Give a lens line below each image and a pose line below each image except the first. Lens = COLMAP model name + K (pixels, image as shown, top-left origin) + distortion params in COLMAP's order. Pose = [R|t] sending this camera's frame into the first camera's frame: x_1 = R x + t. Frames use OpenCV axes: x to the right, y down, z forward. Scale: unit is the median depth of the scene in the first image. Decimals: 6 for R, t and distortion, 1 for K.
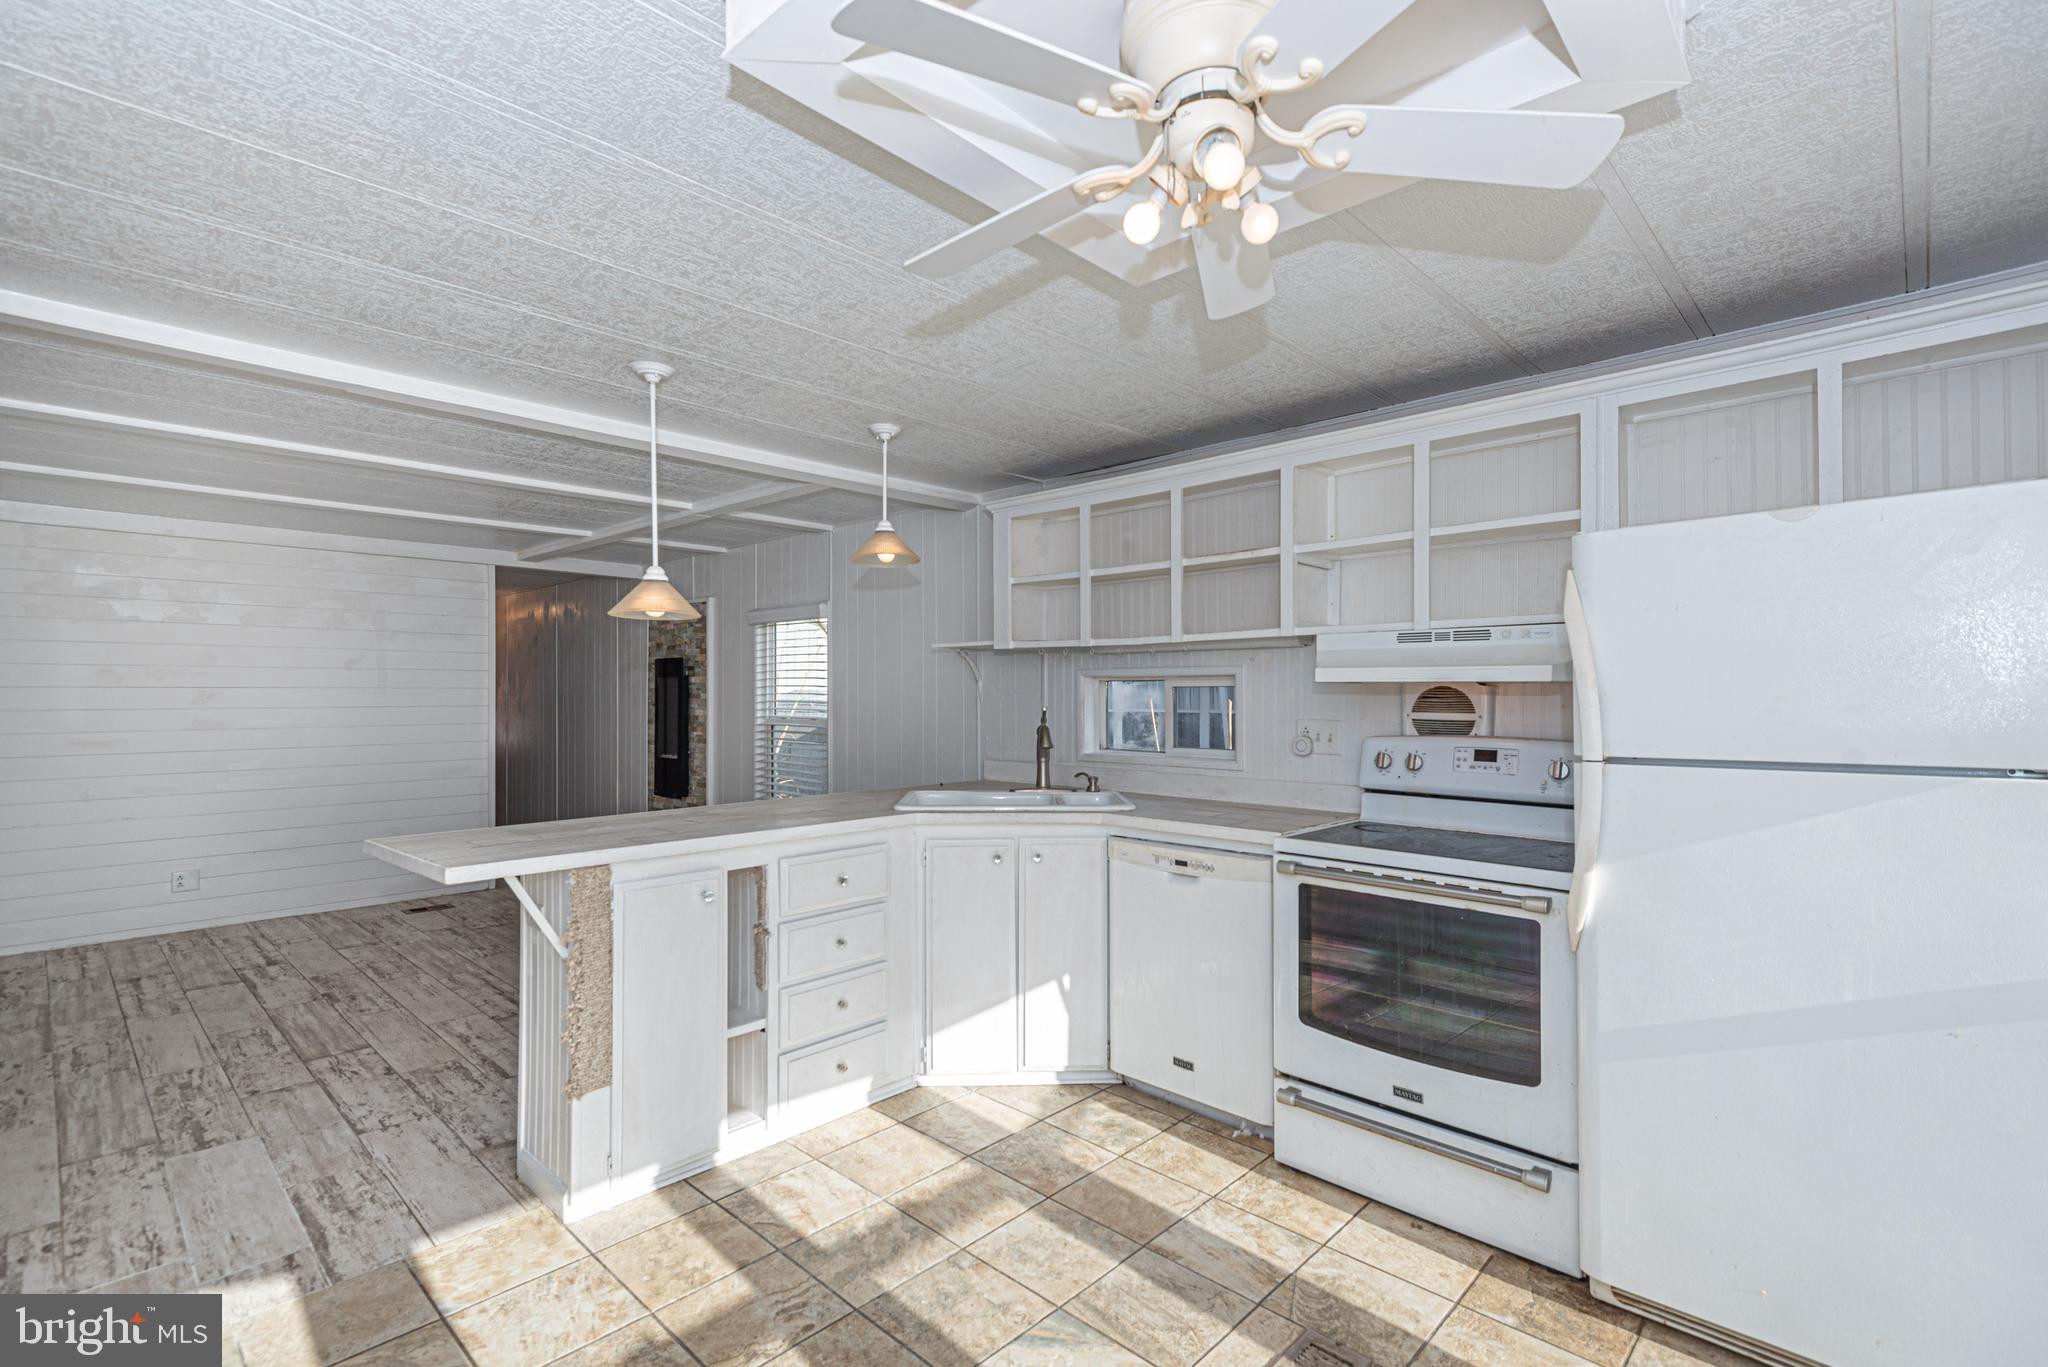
lens RADIAL K [[941.4, 0, 983.6], [0, 941.4, 692.1], [0, 0, 1]] dist [0.011854, -0.001099]
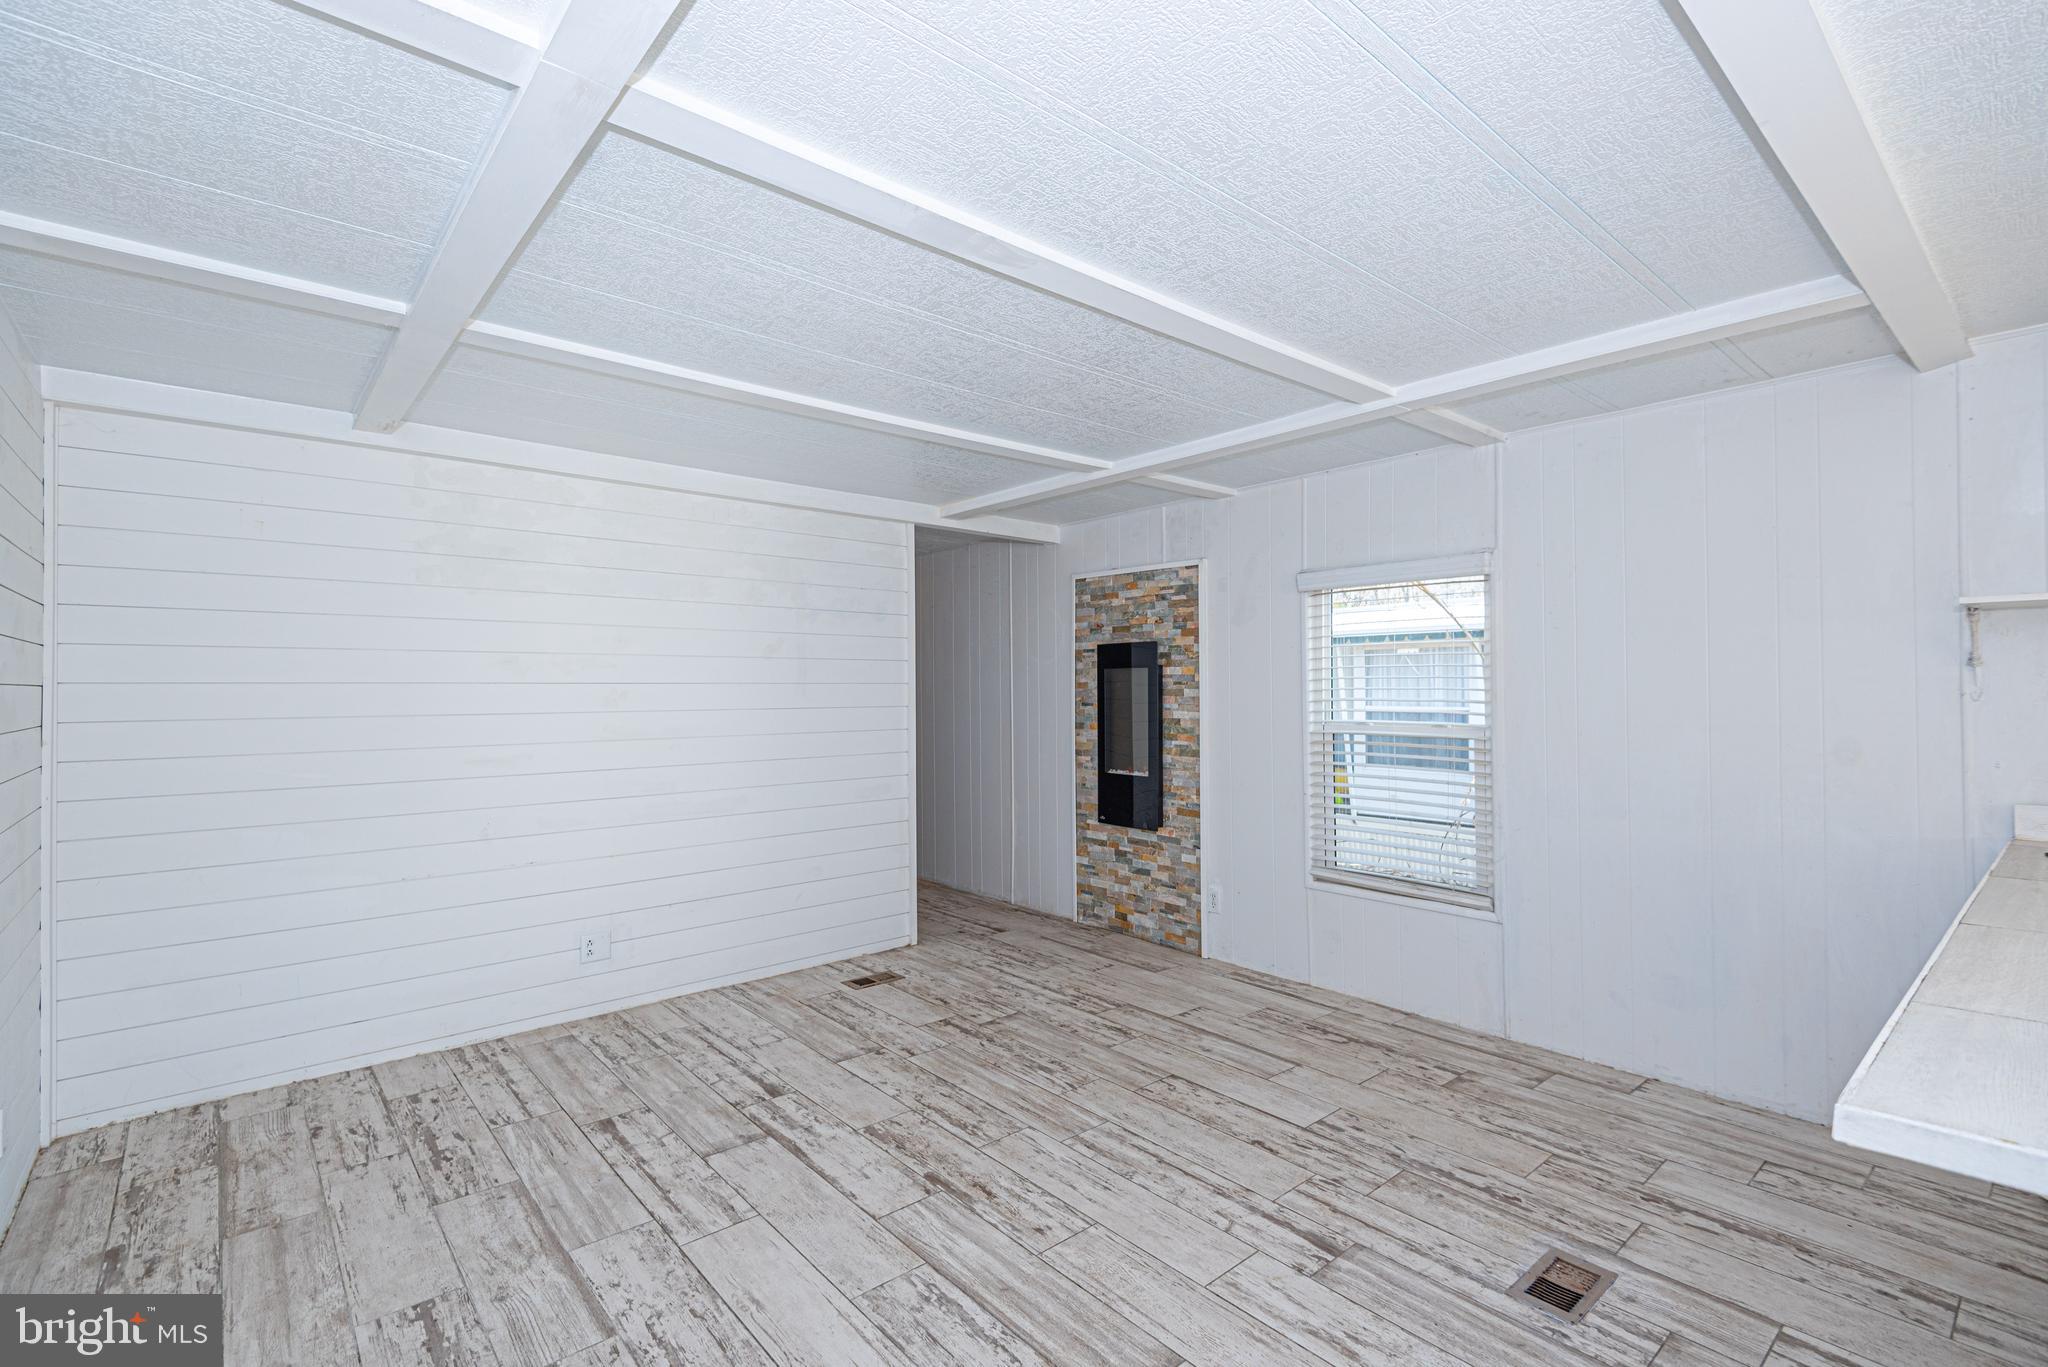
lens RADIAL K [[941.4, 0, 1016.3], [0, 941.4, 684.8], [0, 0, 1]] dist [0.011854, -0.001099]
pose [[0.994523, -0.004525, -0.104420, -0.384075], [0.003616, 0.999954, -0.008889, 0.004364], [0.104455, 0.008463, 0.994494, 0.265086]]
